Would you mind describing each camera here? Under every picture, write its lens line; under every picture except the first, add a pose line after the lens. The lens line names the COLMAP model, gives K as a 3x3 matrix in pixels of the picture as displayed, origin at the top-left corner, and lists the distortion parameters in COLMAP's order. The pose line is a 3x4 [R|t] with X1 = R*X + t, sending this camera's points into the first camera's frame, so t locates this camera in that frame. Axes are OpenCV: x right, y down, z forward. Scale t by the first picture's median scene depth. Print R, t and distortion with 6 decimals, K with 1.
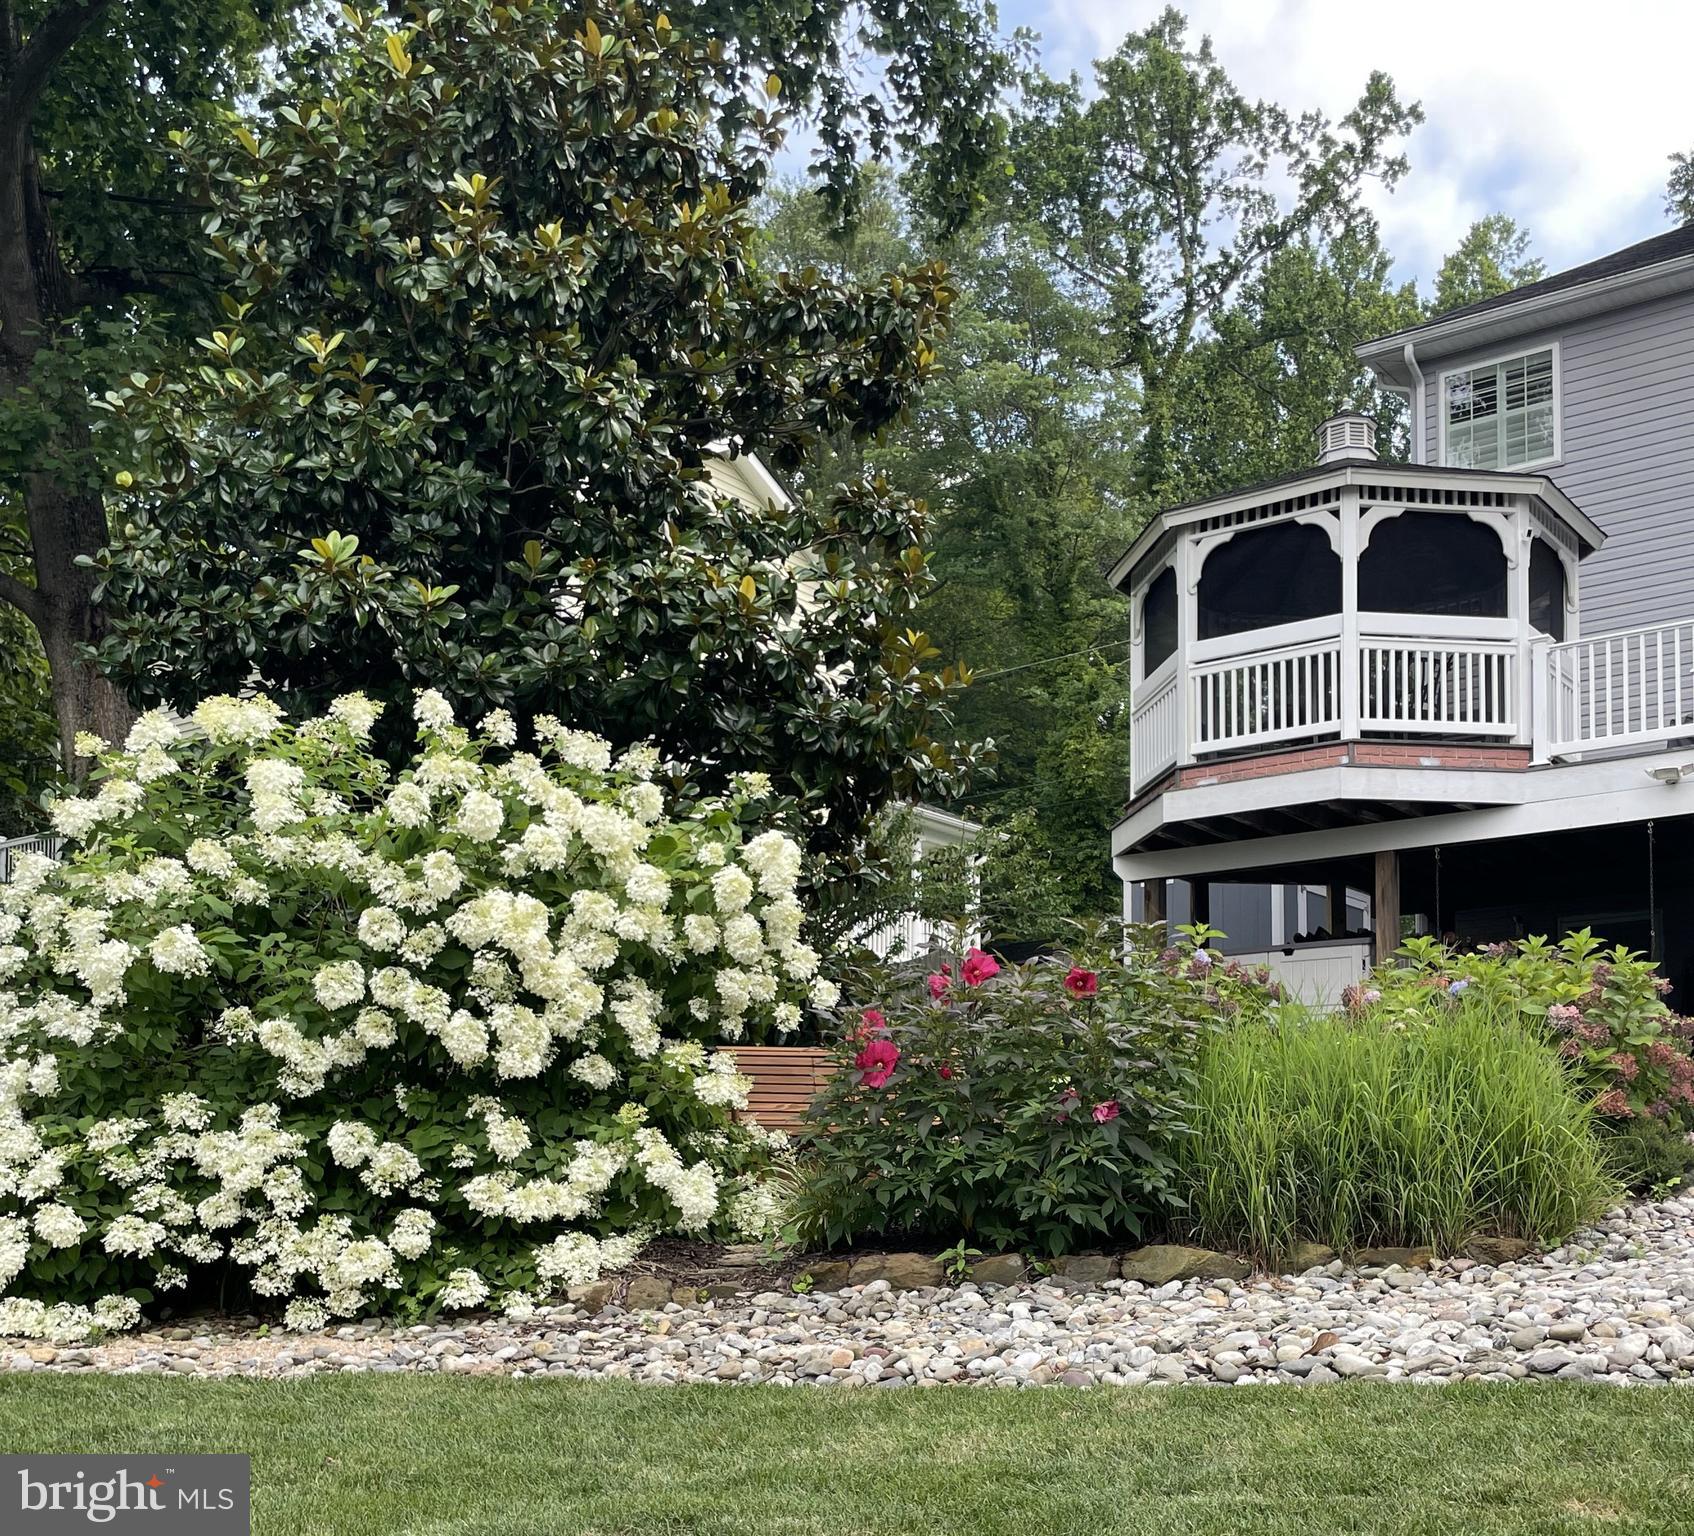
lens RADIAL K [[1955.2, 0, 847.0], [0, 1955.2, 768.0], [0, 0, 1]] dist [-0.025390, -0.033070]
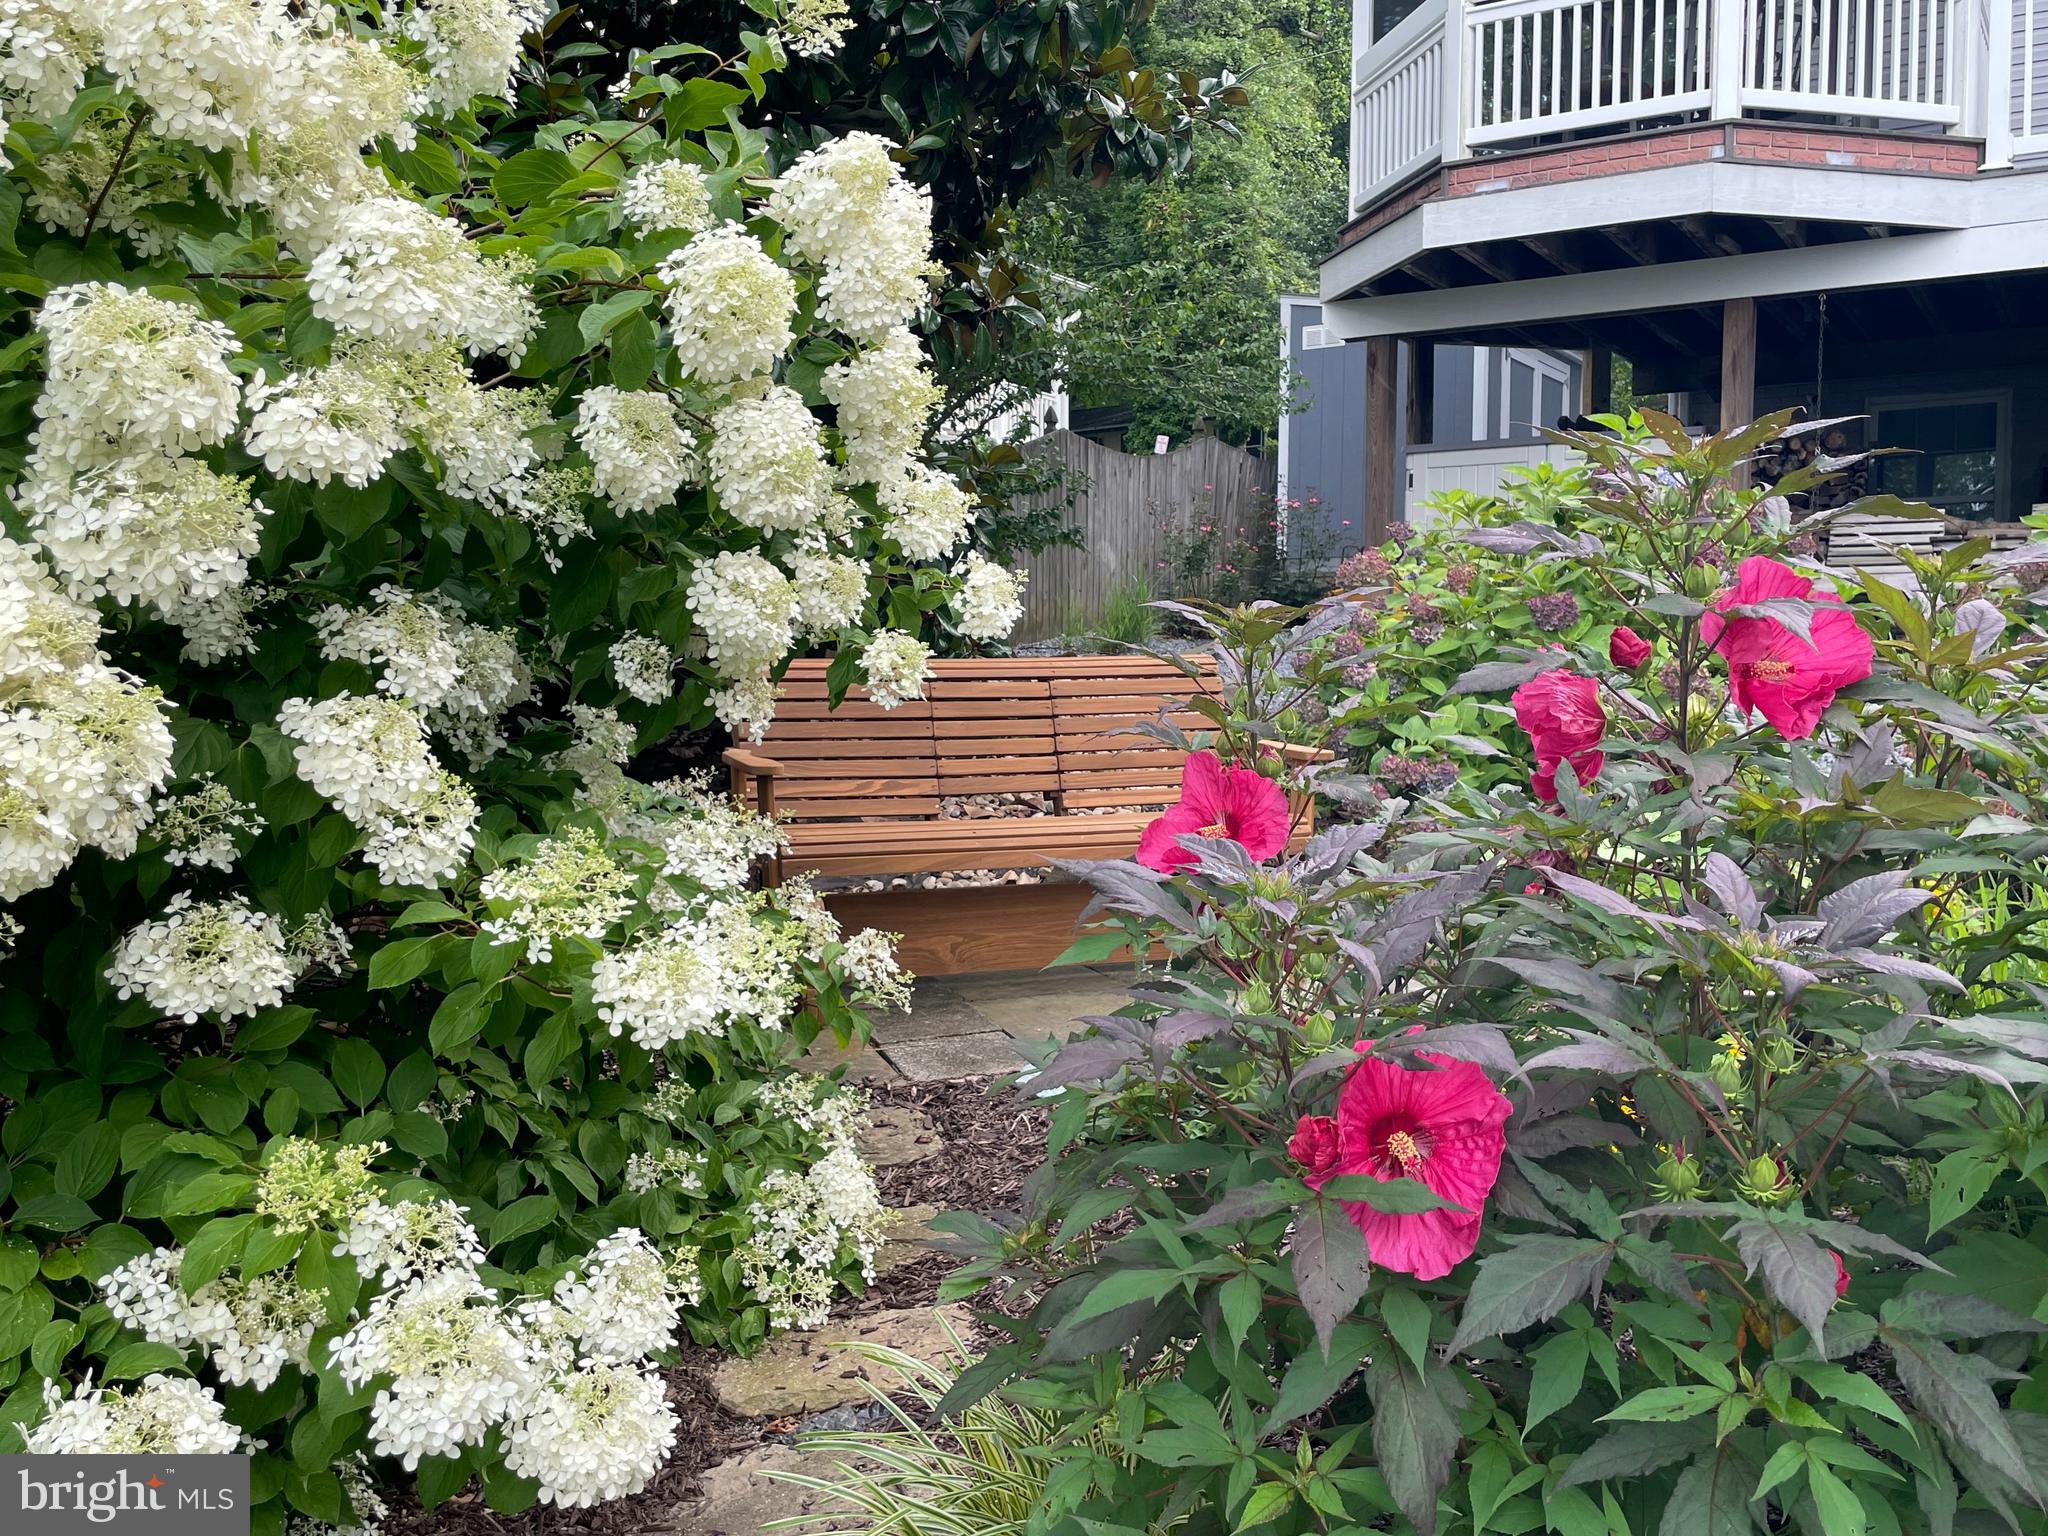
lens RADIAL K [[1961.2, 0, 1024.0], [0, 1961.2, 768.0], [0, 0, 1]] dist [0.092484, -0.127473]
pose [[0.998238, 0.008700, 0.058696, -0.027085], [-0.024091, 0.963420, 0.266912, 0.043350], [-0.054227, -0.267856, 0.961932, 0.613885]]
